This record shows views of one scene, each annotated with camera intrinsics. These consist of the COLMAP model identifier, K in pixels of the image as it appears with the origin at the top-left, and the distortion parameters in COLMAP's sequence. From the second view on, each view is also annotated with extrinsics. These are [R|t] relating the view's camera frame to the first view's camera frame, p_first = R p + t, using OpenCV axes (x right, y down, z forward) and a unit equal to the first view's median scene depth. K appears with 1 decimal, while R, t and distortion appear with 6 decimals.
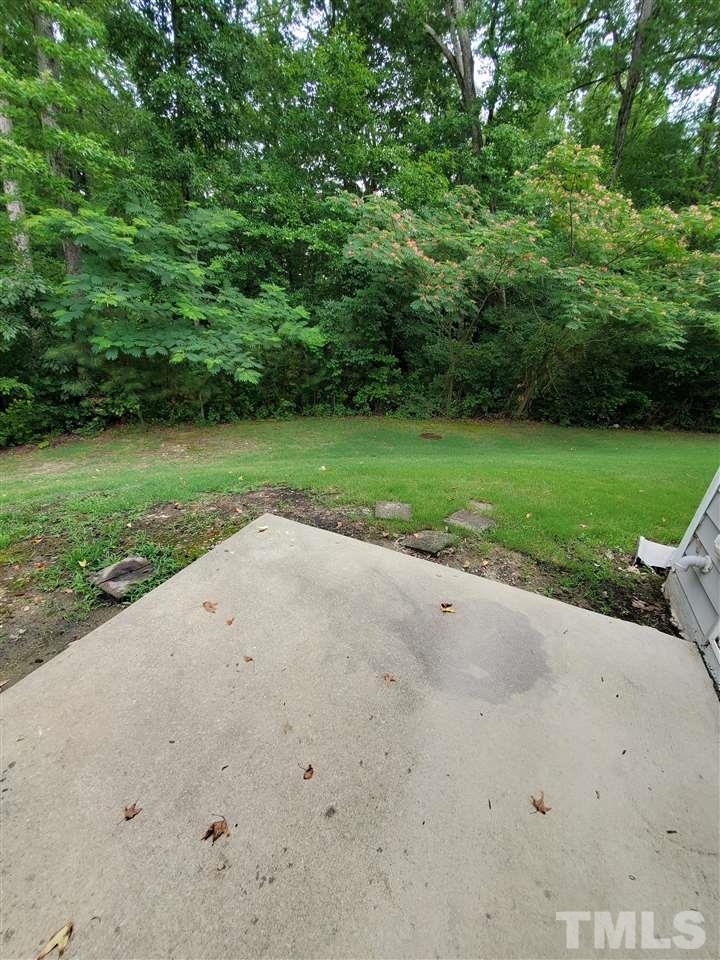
lens RADIAL K [[381.8, 0, 359.4], [0, 381.8, 481.9], [0, 0, 1]] dist [0.005377, -0.000632]
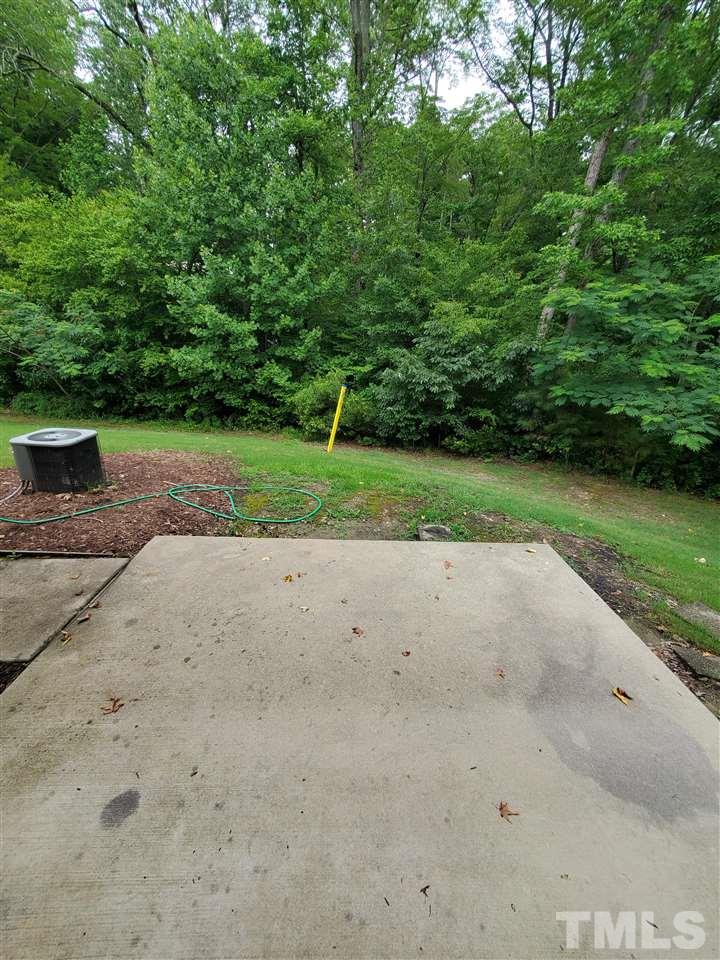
lens RADIAL K [[381.8, 0, 355.1], [0, 381.8, 481.3], [0, 0, 1]] dist [0.005377, -0.000632]
pose [[0.435697, 0.283902, -0.854147, 0.135887], [-0.385001, 0.916545, 0.108255, 0.003113], [0.813598, 0.281681, 0.508639, -0.025080]]
